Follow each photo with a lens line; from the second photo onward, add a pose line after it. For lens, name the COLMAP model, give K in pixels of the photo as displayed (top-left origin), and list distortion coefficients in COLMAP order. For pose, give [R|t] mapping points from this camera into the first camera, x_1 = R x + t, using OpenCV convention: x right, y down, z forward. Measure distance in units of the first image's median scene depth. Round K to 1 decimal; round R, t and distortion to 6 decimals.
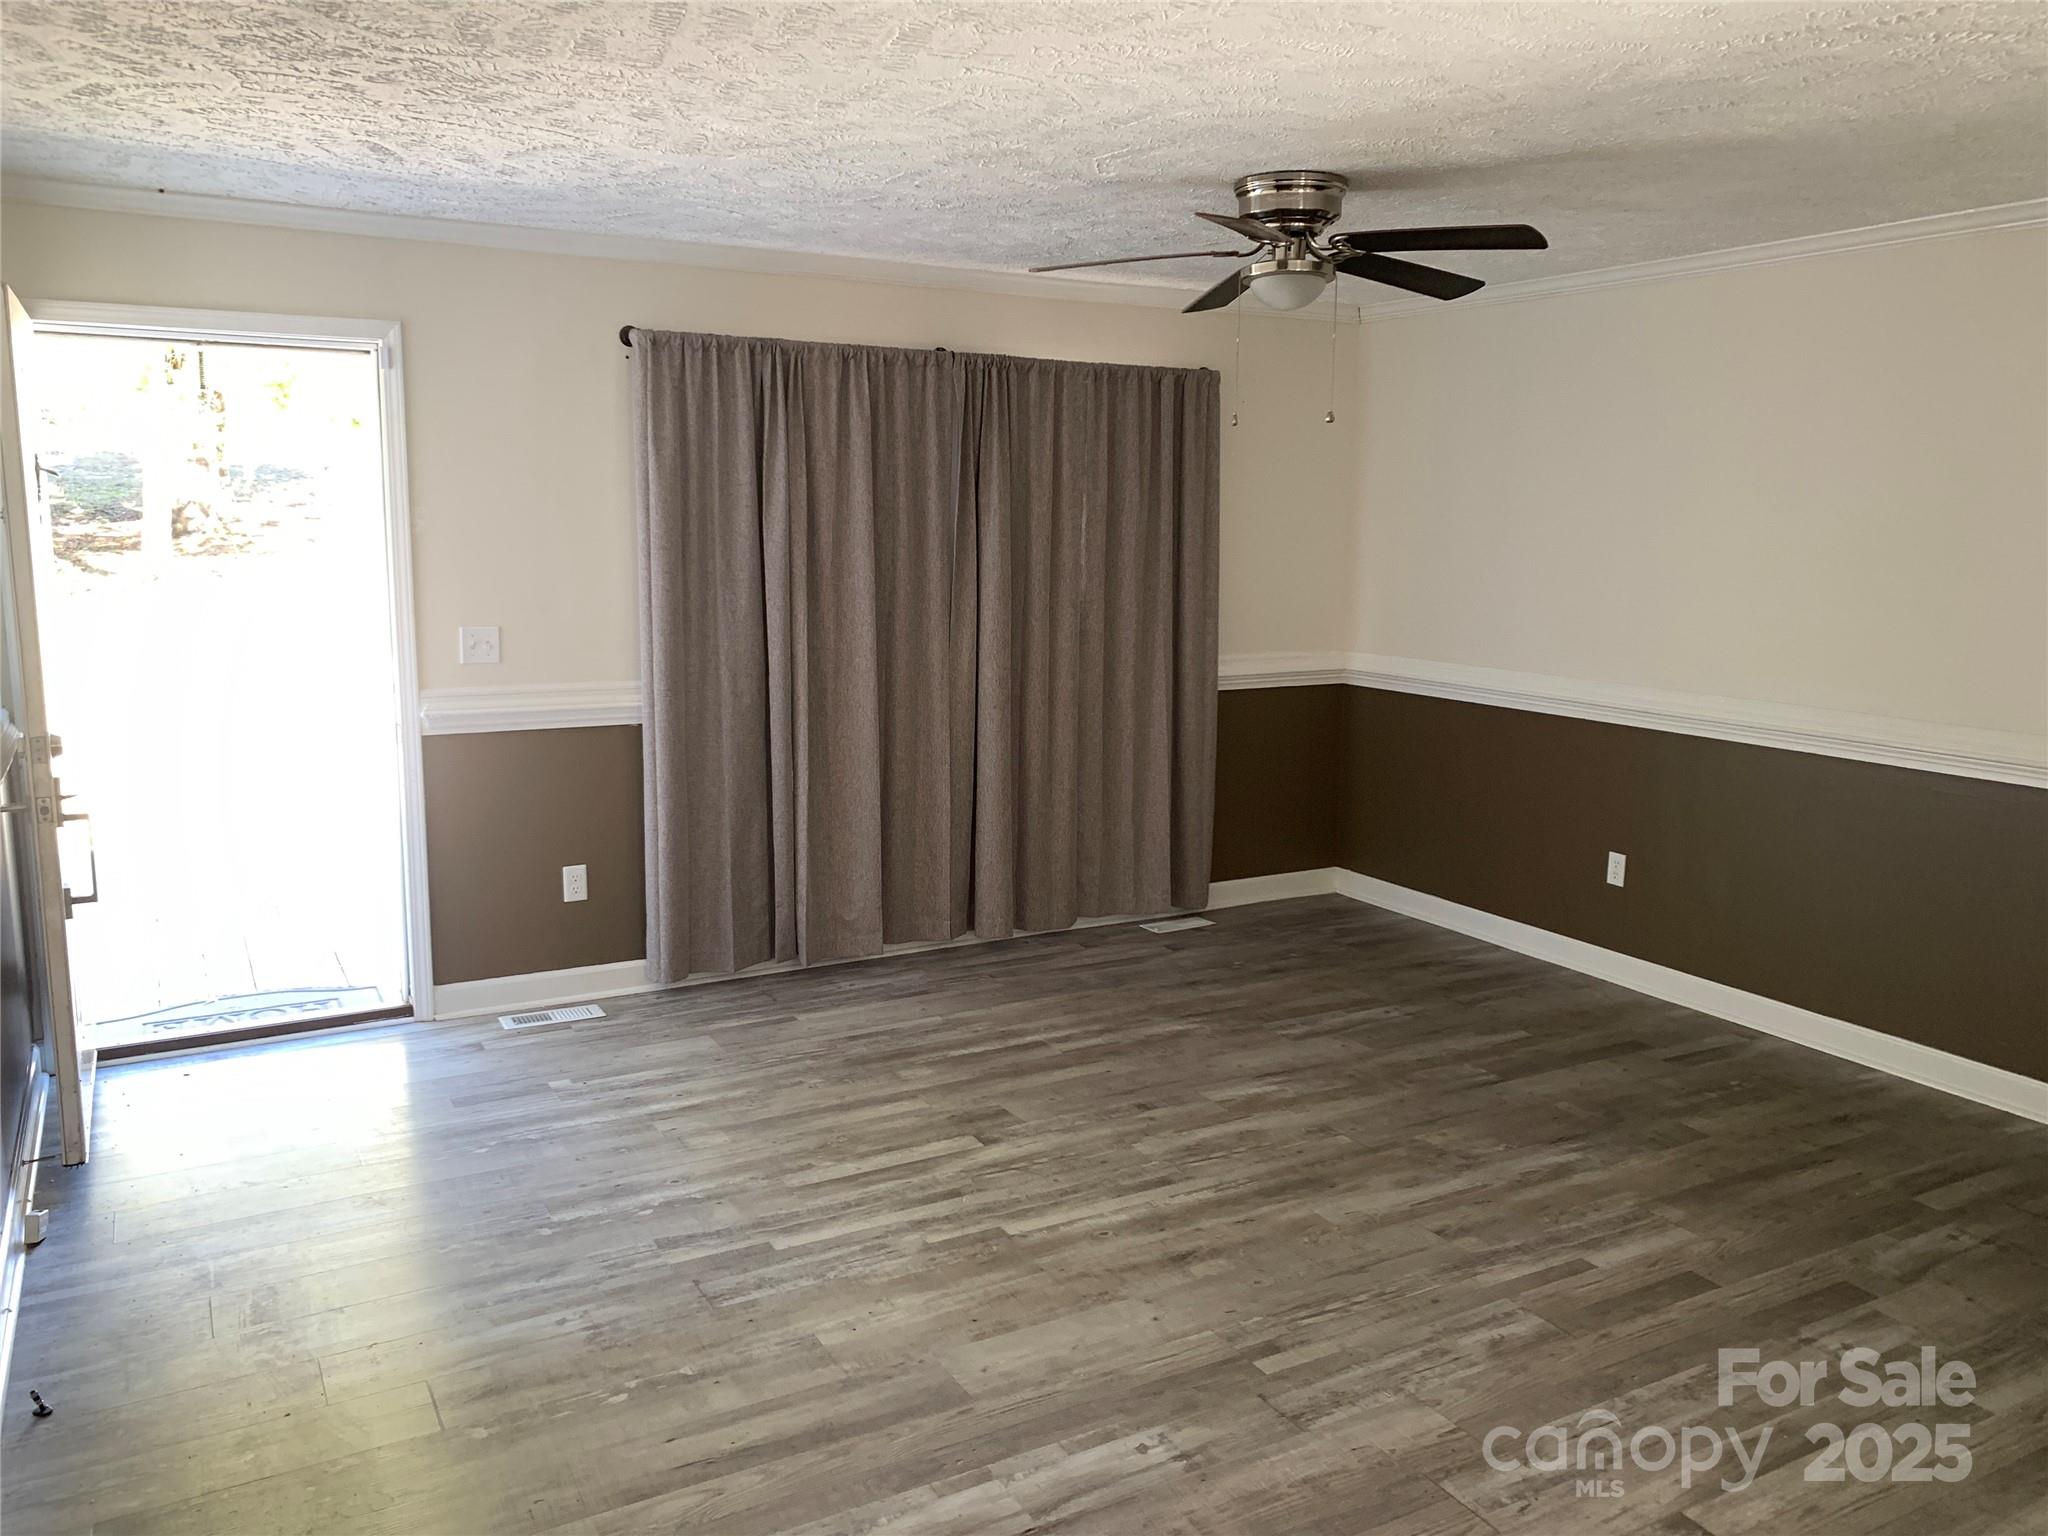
lens RADIAL K [[1534.8, 0, 1022.0], [0, 1534.8, 751.3], [0, 0, 1]] dist [0.107341, -0.282052]
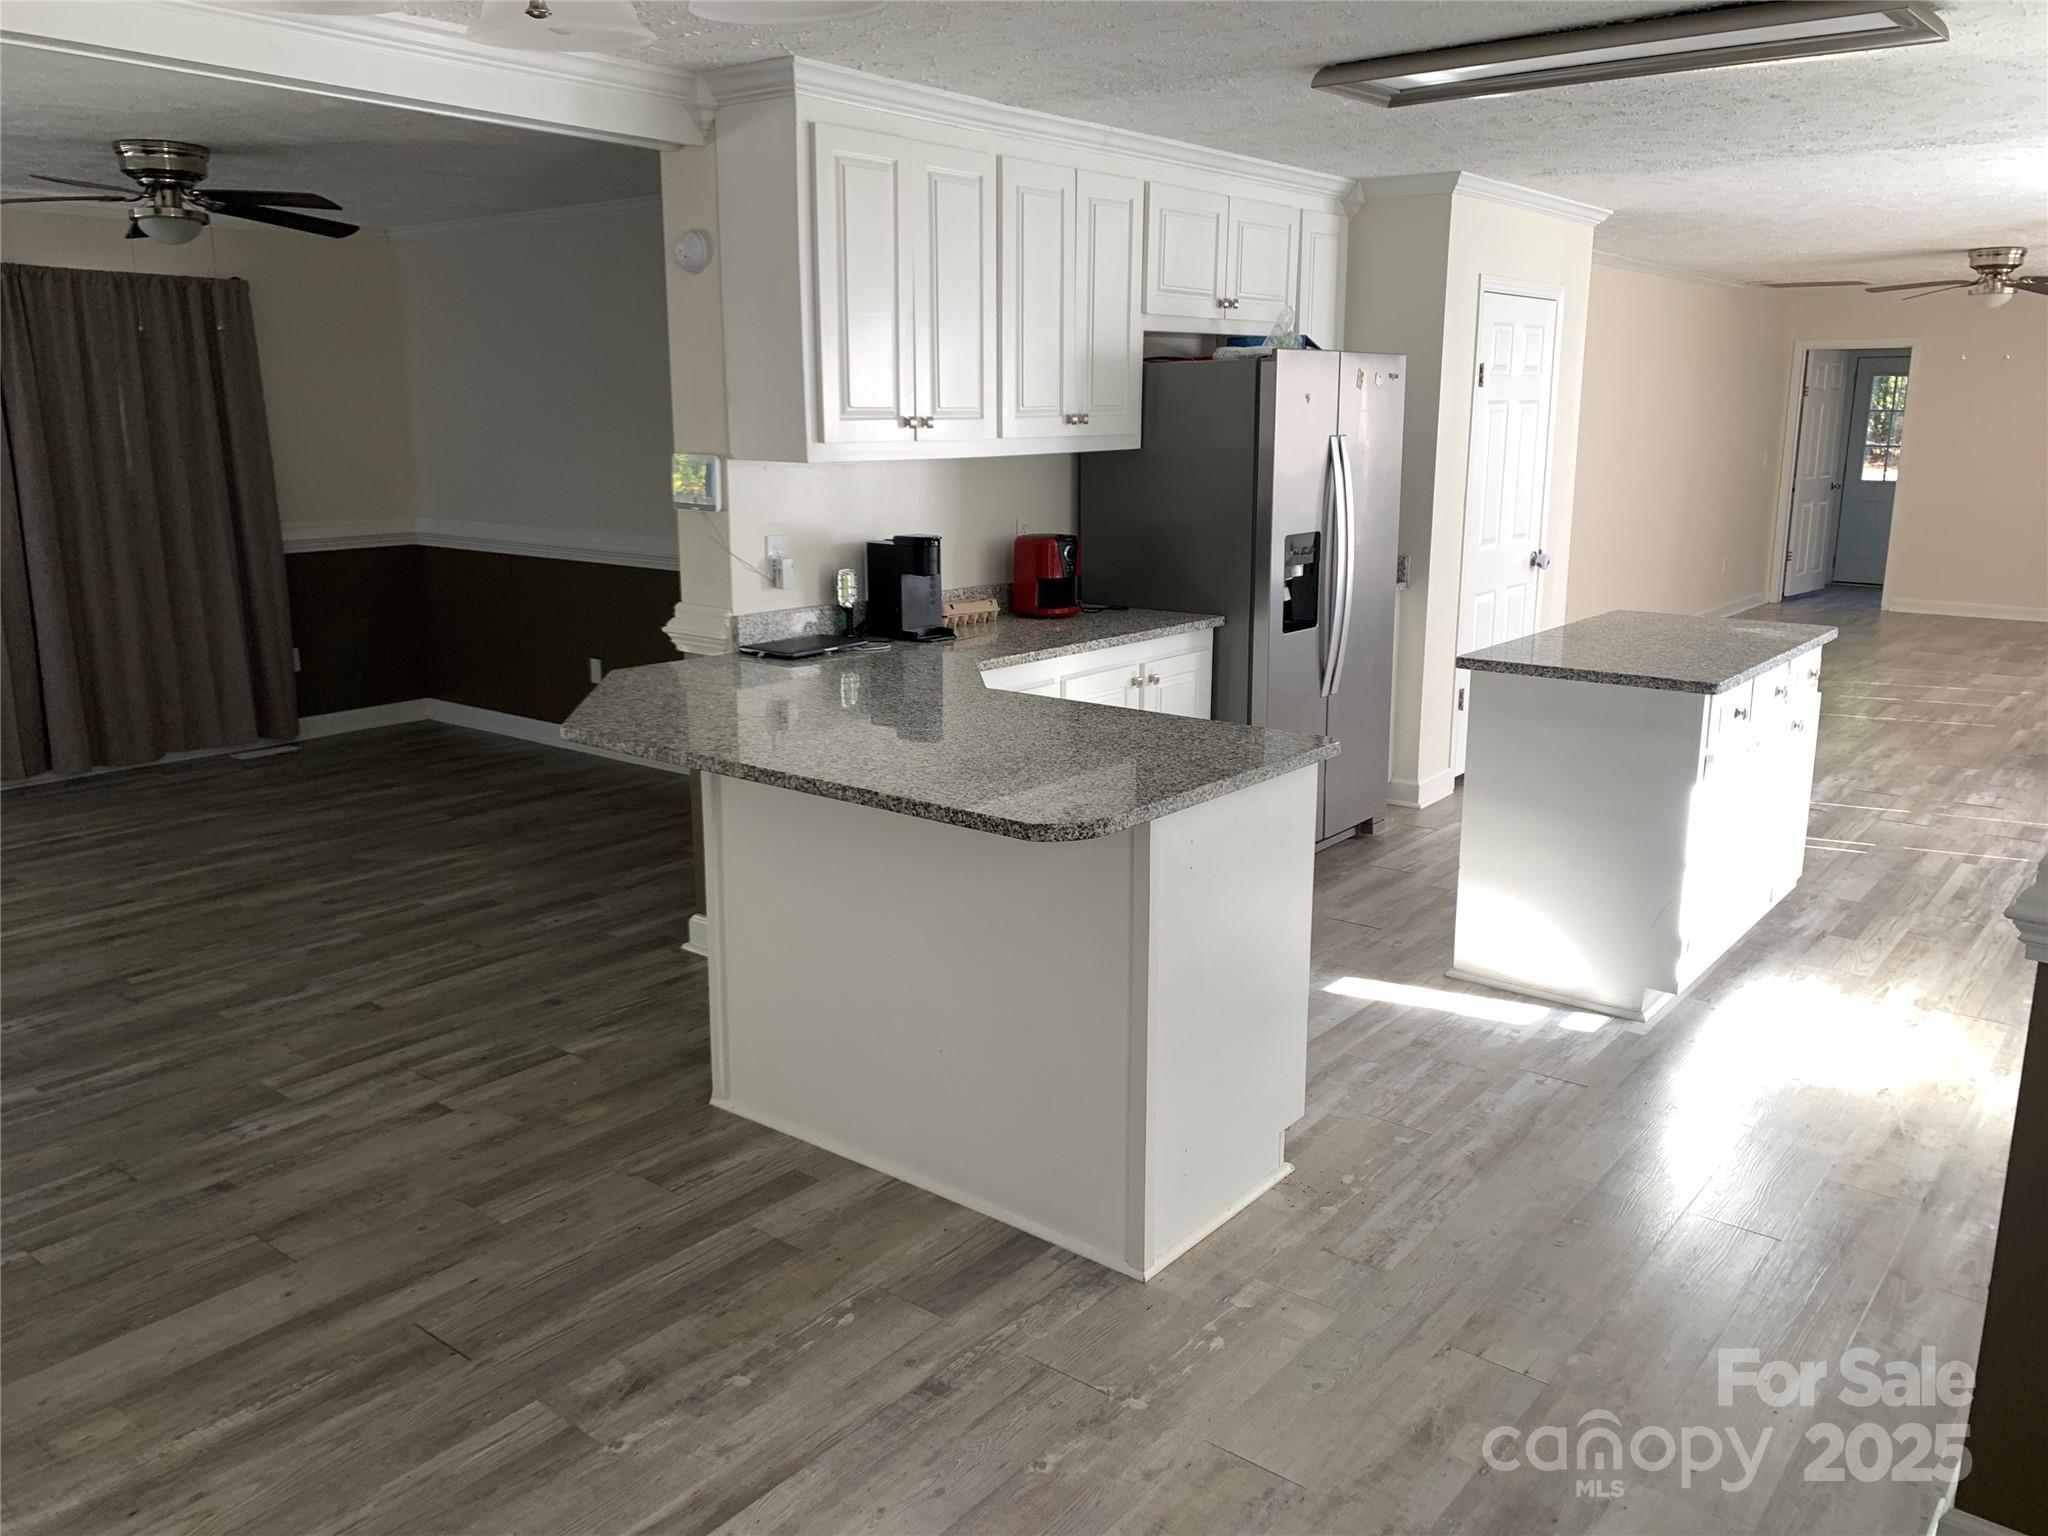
lens RADIAL K [[1573.1, 0, 1024.3], [0, 1573.1, 741.3], [0, 0, 1]] dist [0.042276, -0.011758]
pose [[0.930347, -0.085850, 0.356489, 0.321324], [0.066134, 0.995548, 0.067156, 0.092971], [-0.360667, -0.038902, 0.931883, -0.544369]]
